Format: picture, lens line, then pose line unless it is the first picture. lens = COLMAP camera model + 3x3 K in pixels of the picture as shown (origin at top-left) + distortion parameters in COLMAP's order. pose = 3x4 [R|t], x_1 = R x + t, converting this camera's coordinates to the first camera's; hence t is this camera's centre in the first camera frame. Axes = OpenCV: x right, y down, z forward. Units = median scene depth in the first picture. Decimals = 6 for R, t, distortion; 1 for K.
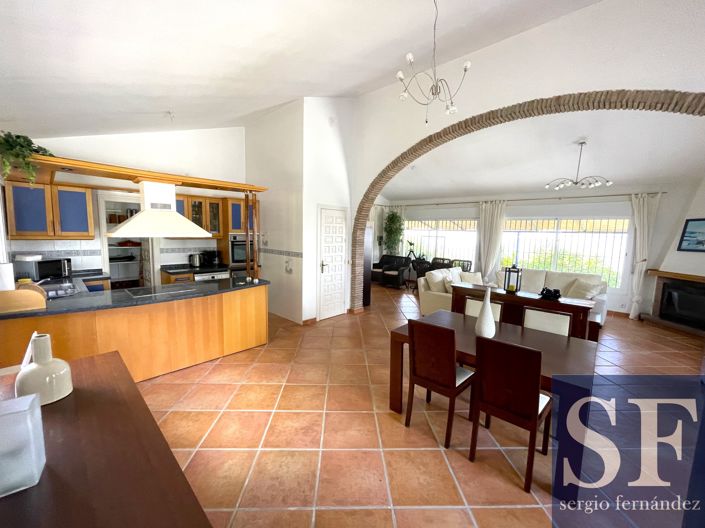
lens RADIAL K [[284.5, 0, 351.2], [0, 284.5, 261.0], [0, 0, 1]] dist [-0.000598, -0.000066]
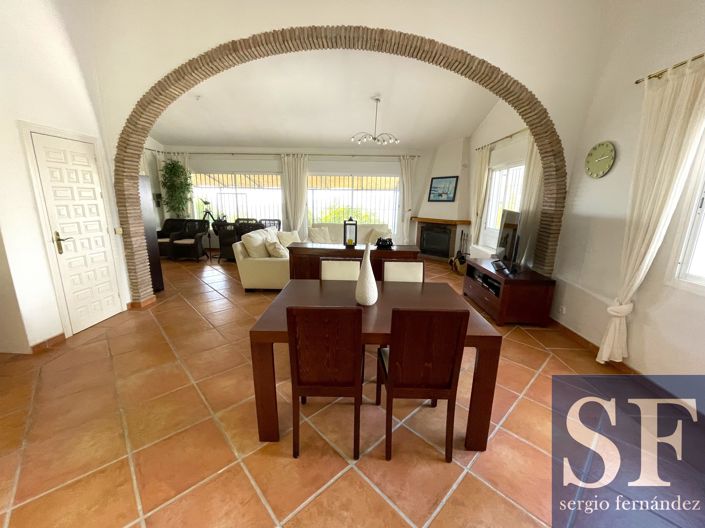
lens RADIAL K [[284.5, 0, 351.2], [0, 284.5, 261.0], [0, 0, 1]] dist [-0.000598, -0.000066]
pose [[0.750758, -0.152944, 0.642628, -0.032795], [0.068052, 0.985559, 0.155058, 0.007064], [-0.657062, -0.072679, 0.750324, 0.190106]]
